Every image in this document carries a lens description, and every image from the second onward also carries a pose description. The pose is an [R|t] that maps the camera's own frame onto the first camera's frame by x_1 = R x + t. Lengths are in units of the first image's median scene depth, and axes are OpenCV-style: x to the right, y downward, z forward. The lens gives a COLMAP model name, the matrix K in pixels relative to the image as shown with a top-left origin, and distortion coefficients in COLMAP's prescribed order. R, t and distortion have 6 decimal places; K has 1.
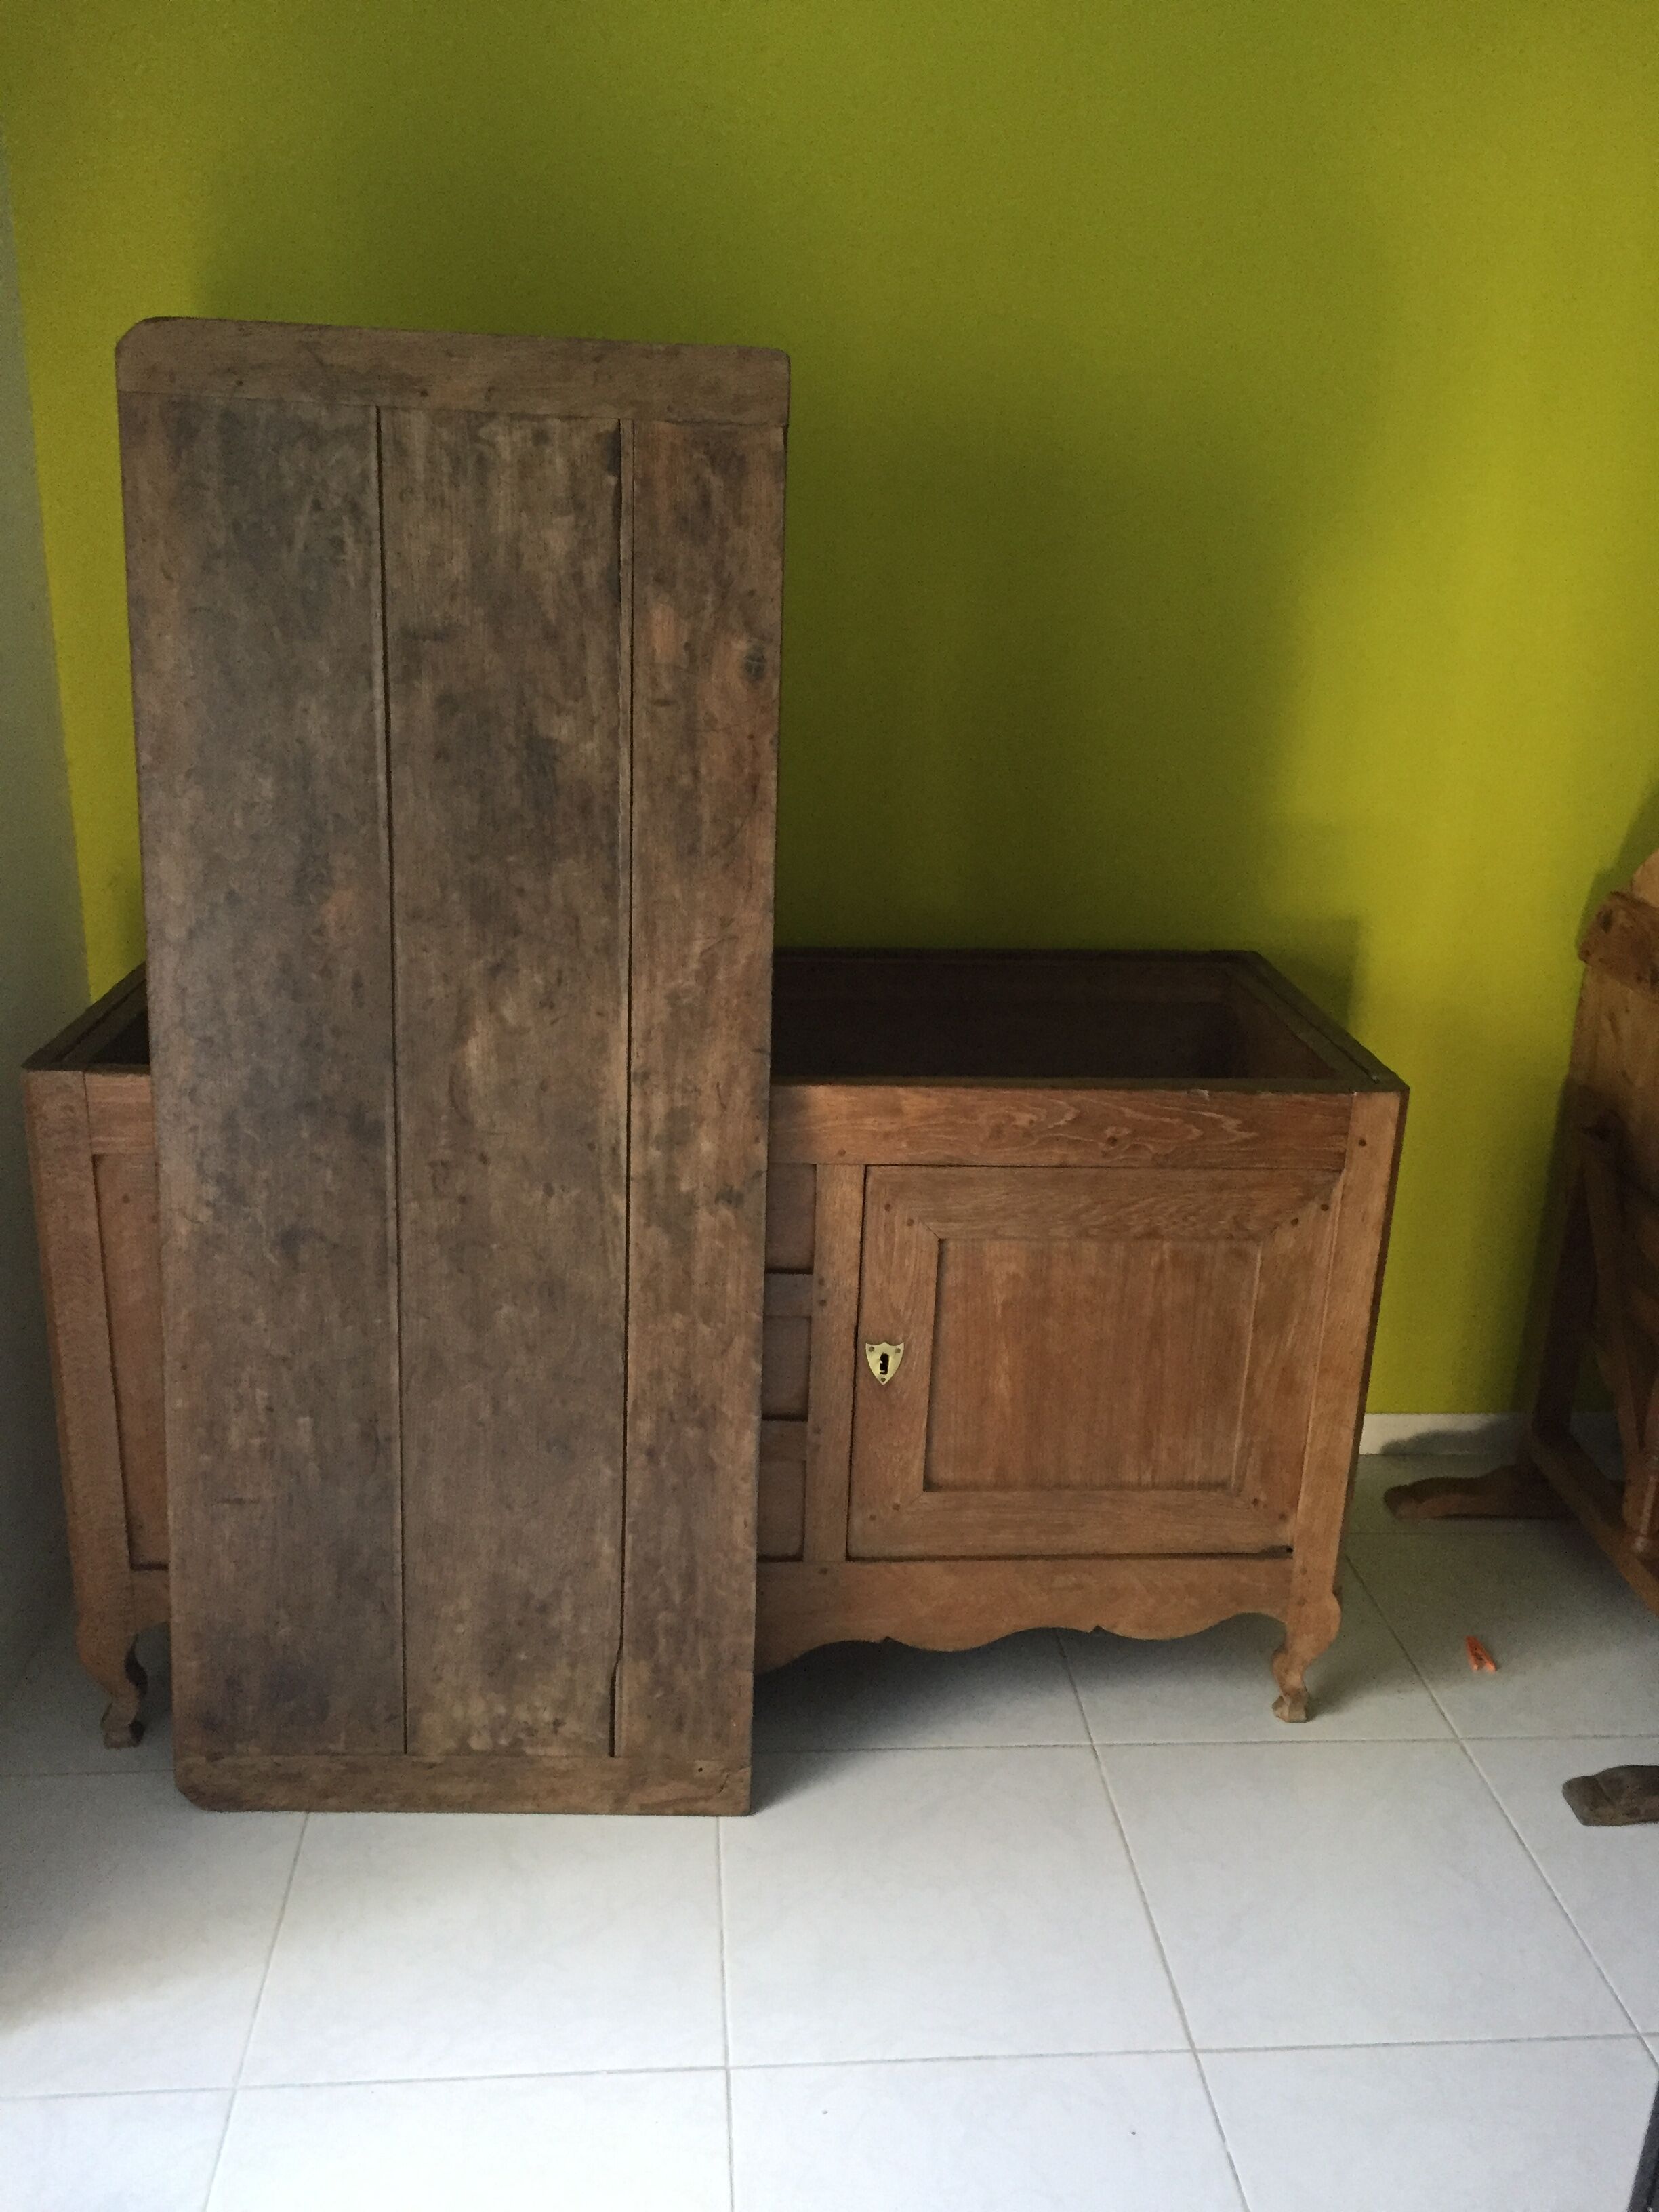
lens RADIAL K [[1900.8, 0, 868.9], [0, 1900.8, 1115.3], [0, 0, 1]] dist [0.089397, -0.116630]
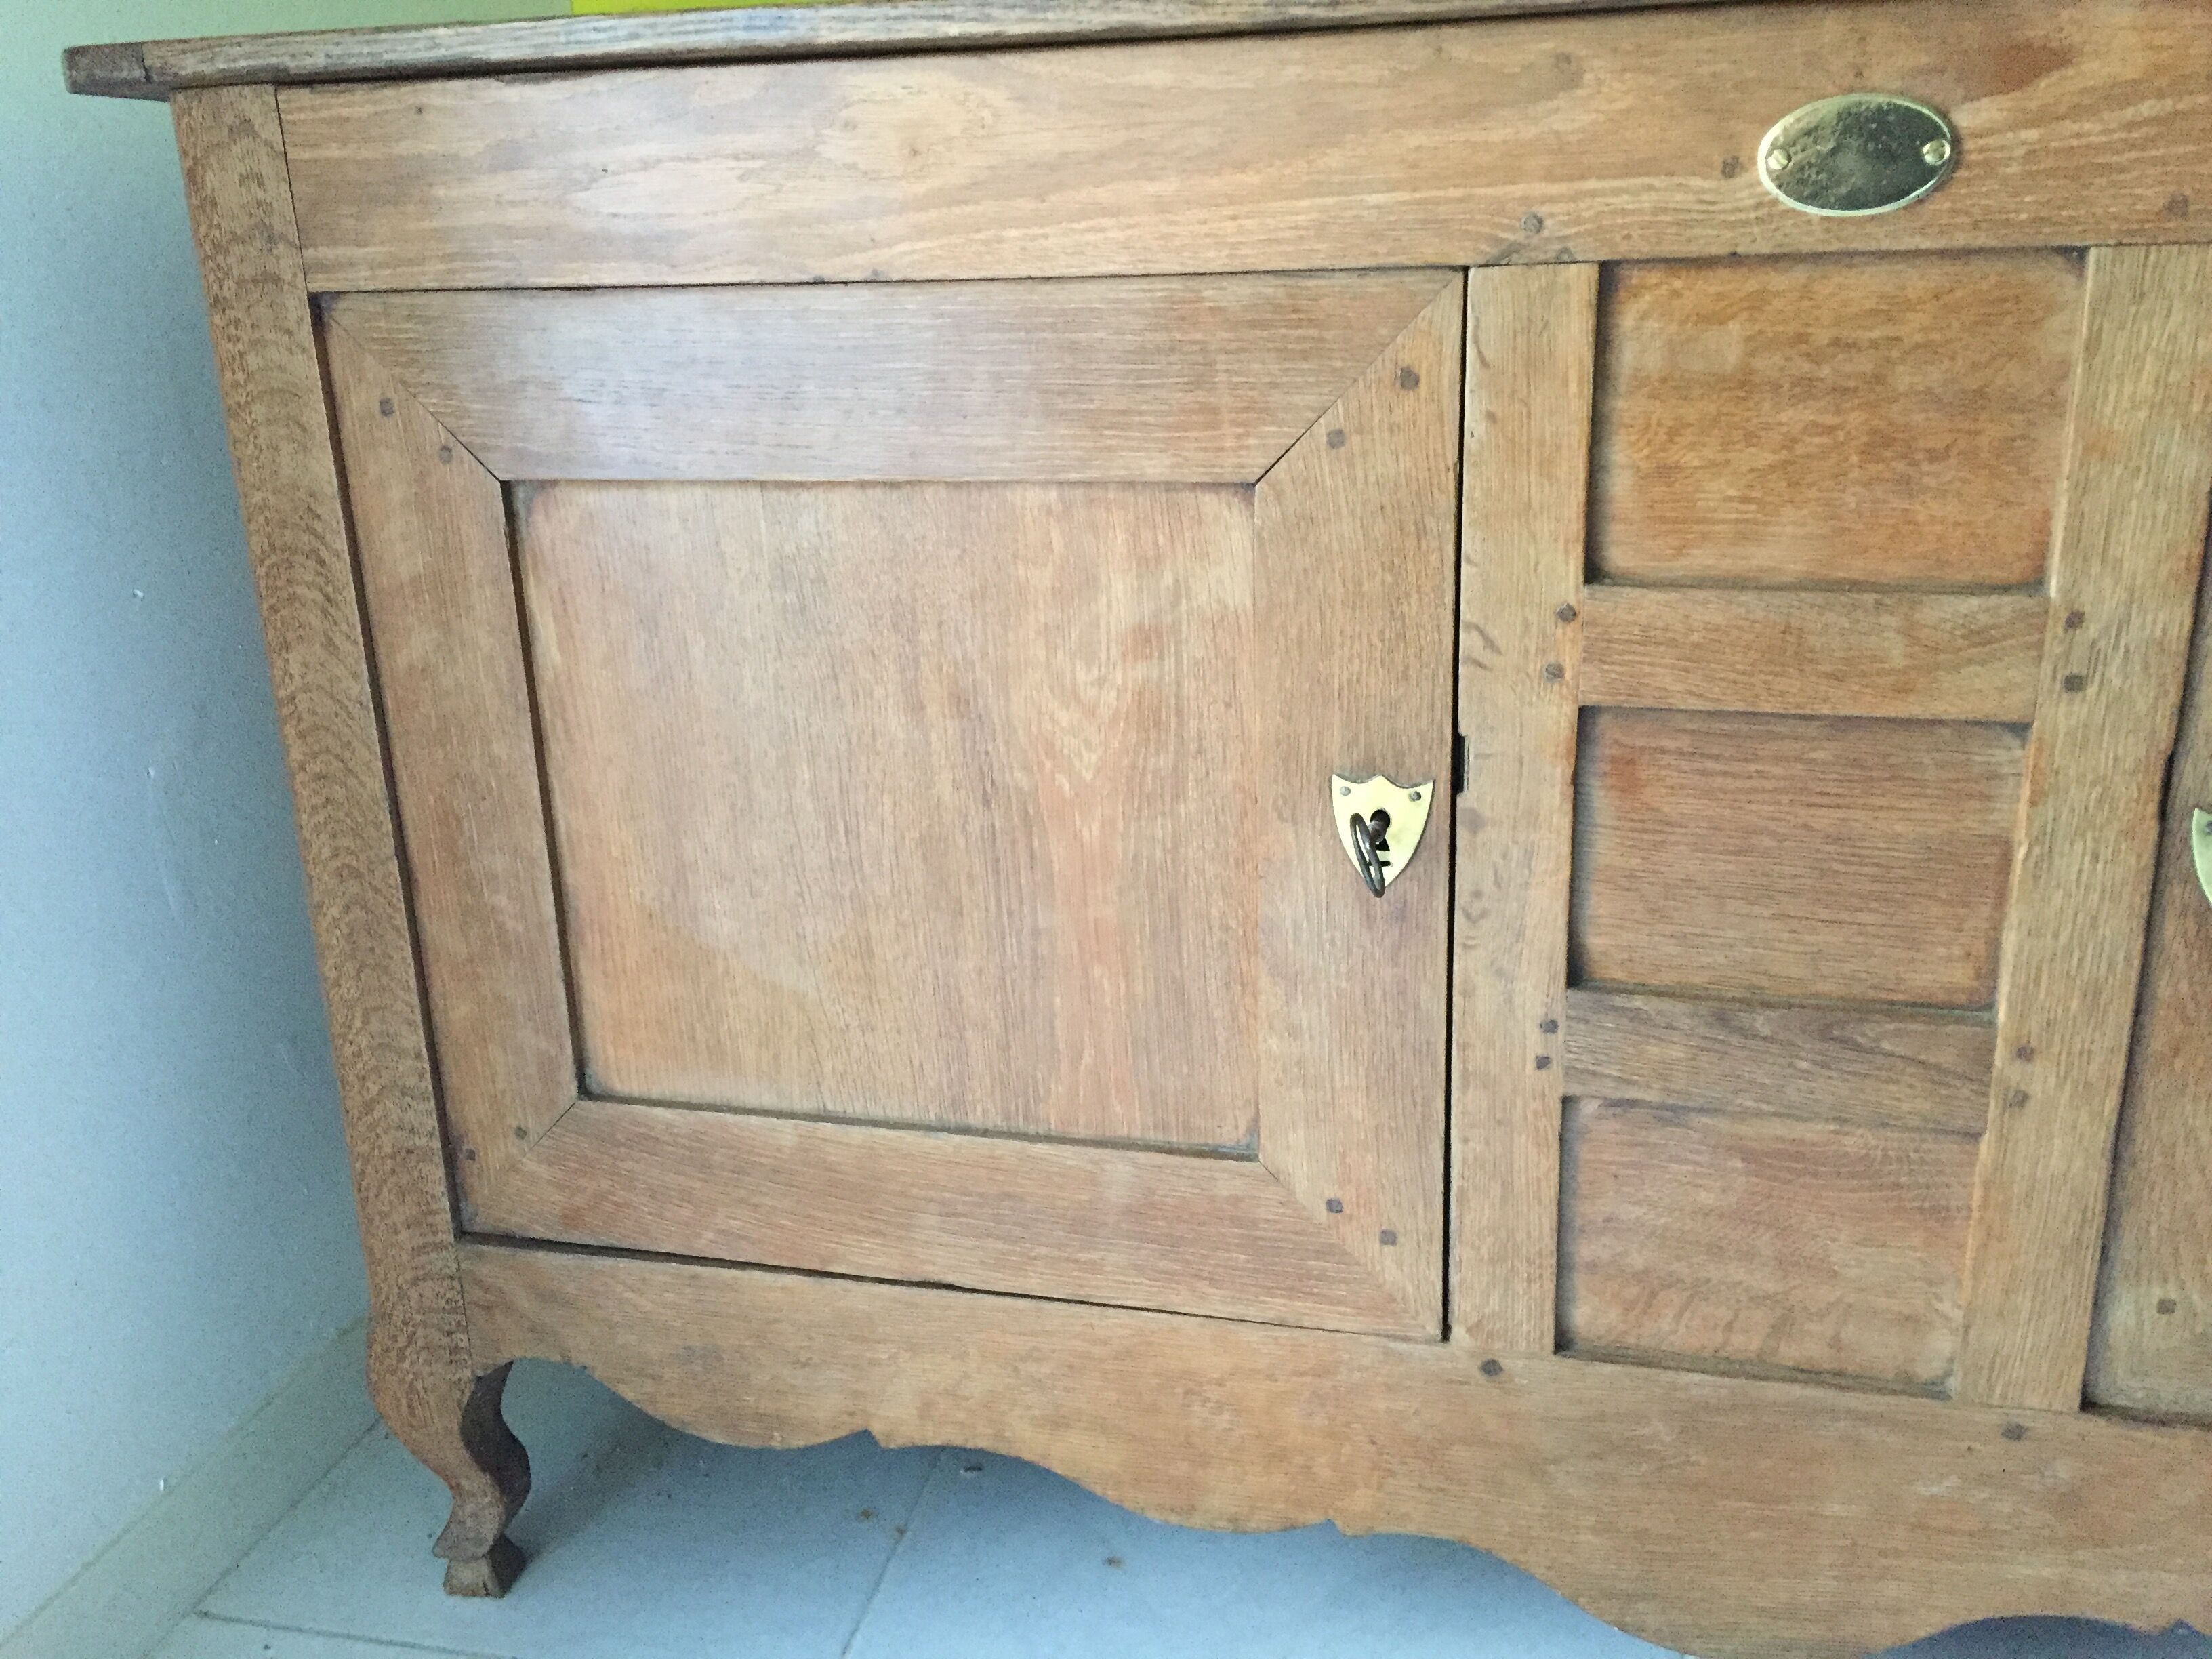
lens RADIAL K [[1900.8, 0, 1093.5], [0, 1900.8, 818.1], [0, 0, 1]] dist [0.089397, -0.116630]
pose [[0.945221, 0.023458, -0.325586, -0.077009], [-0.031071, 0.999351, -0.018203, 0.132528], [0.324948, 0.027322, 0.945337, 0.587288]]
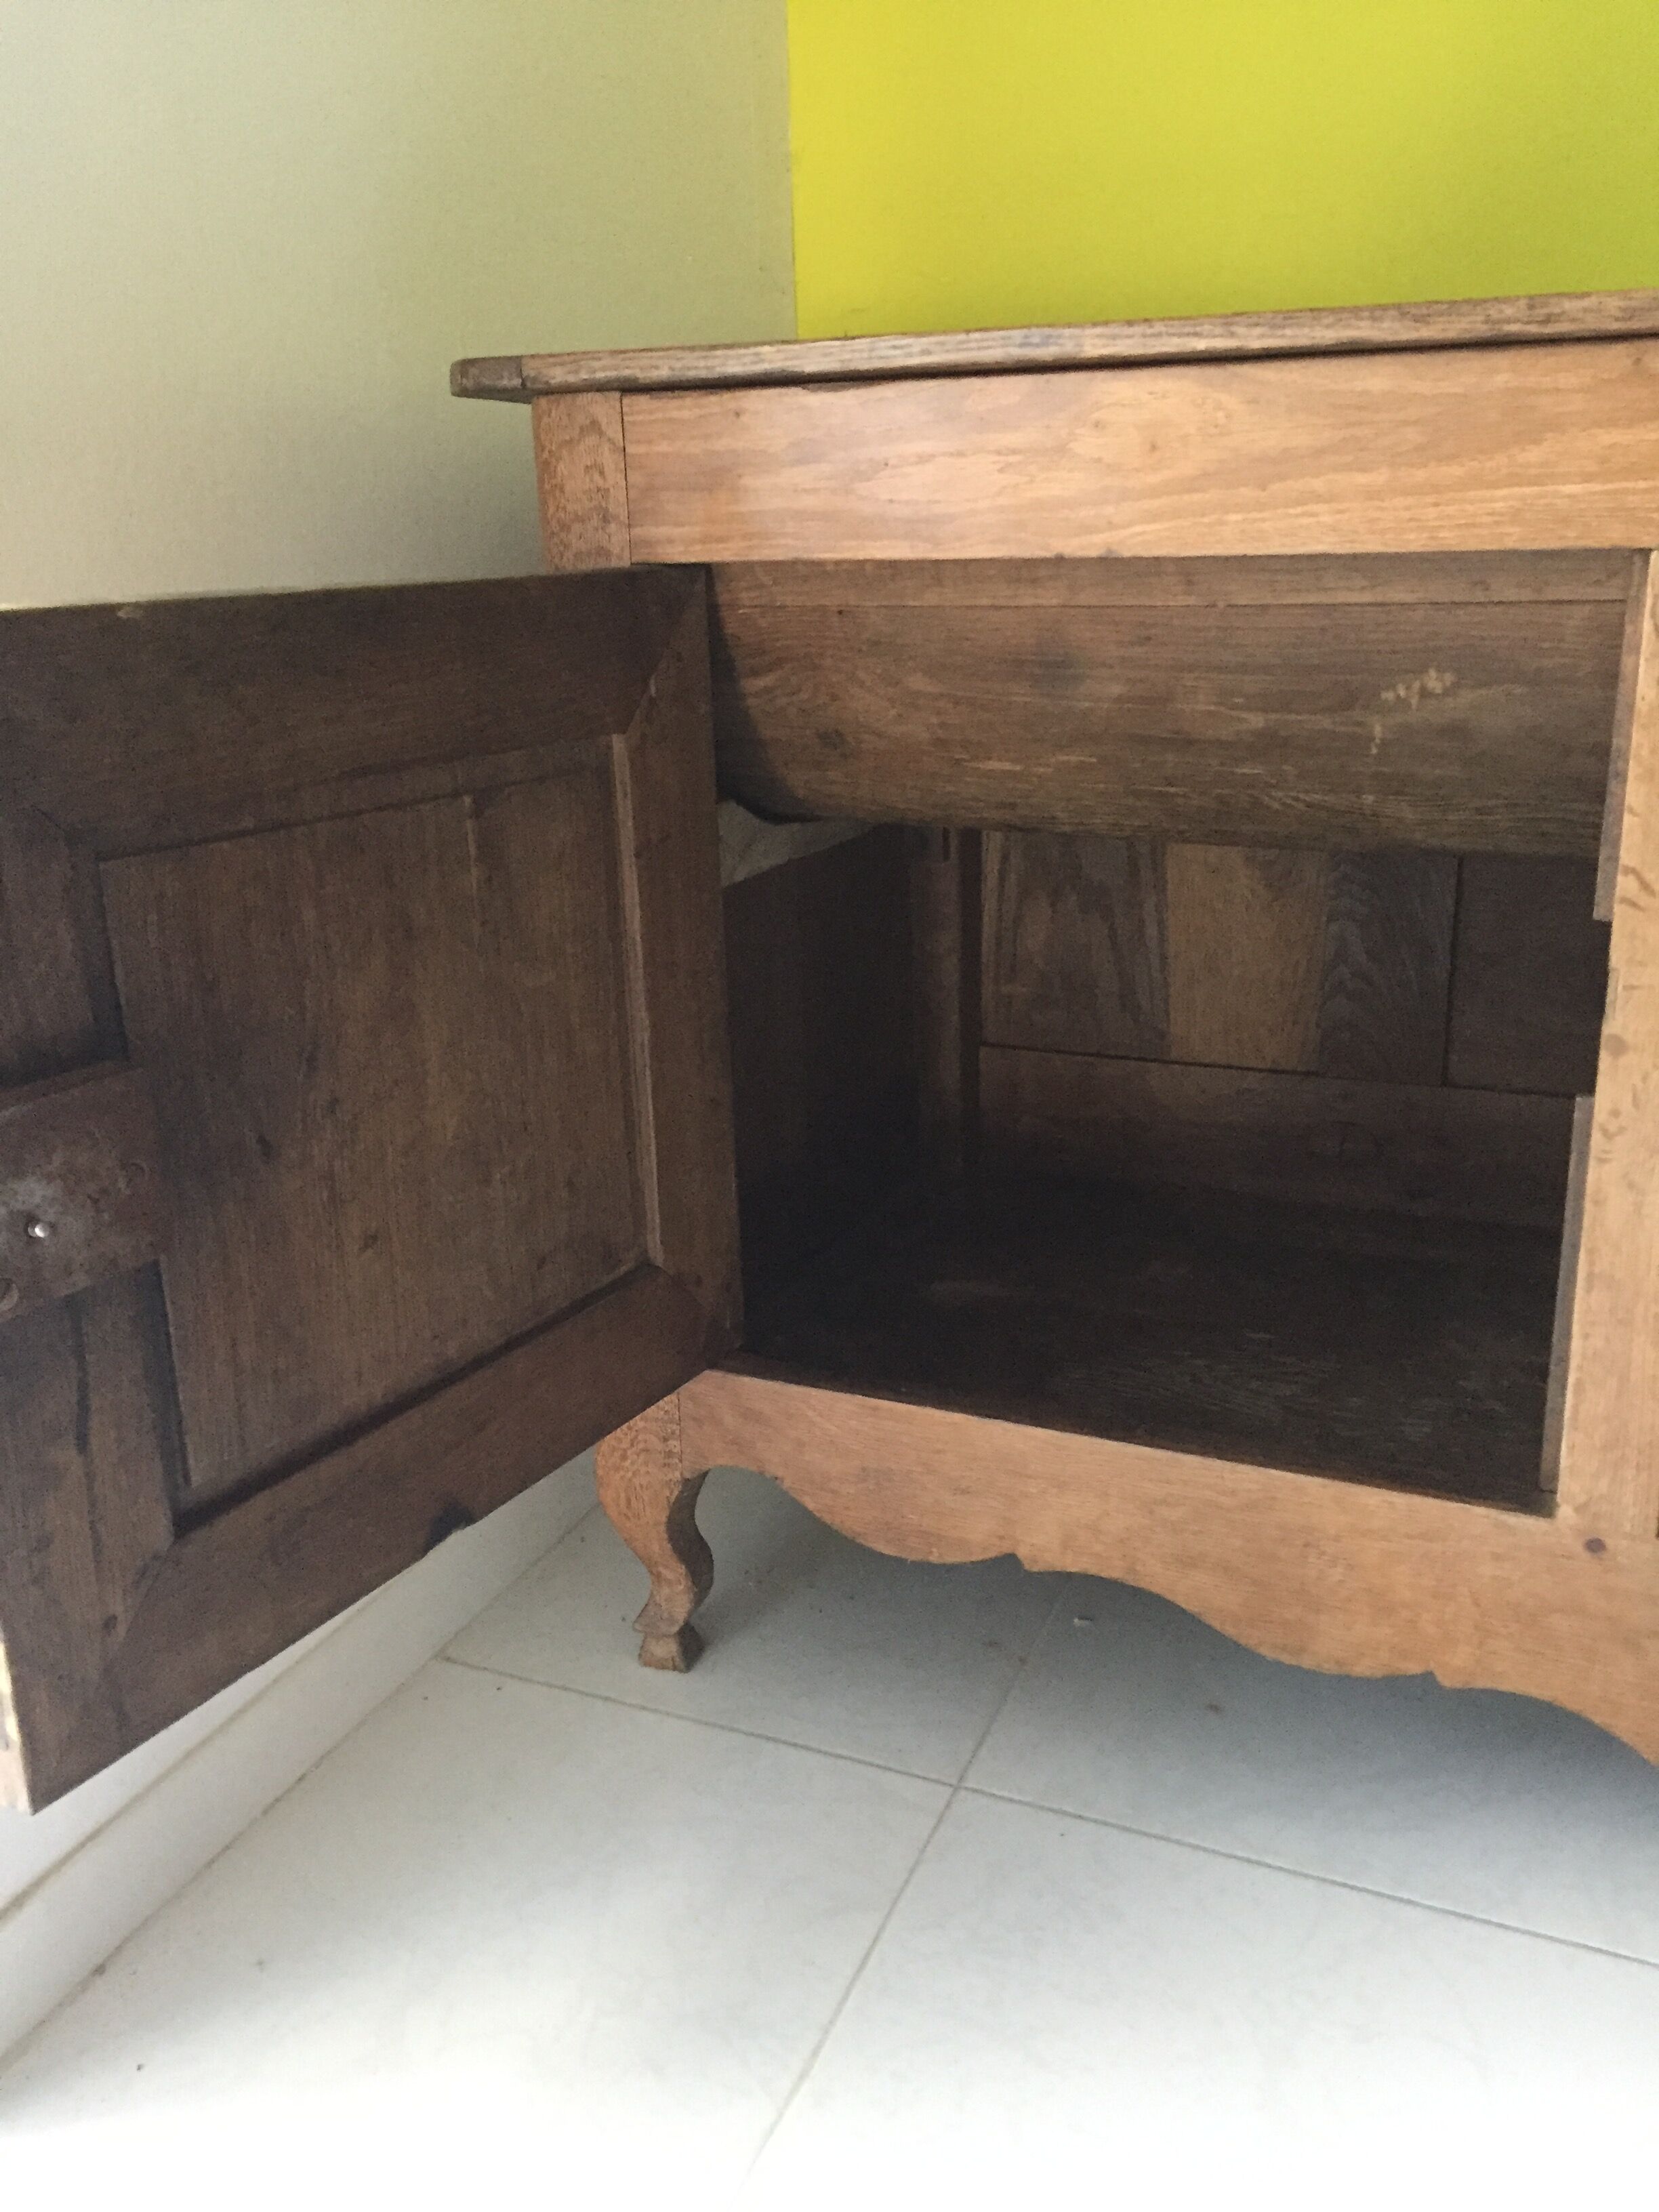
lens RADIAL K [[1900.8, 0, 823.2], [0, 1900.8, 1113.2], [0, 0, 1]] dist [0.089397, -0.116630]
pose [[0.873995, 0.085117, -0.478423, -0.077470], [-0.095146, 0.995458, 0.003288, 0.154279], [0.476529, 0.042647, 0.878124, 0.510905]]
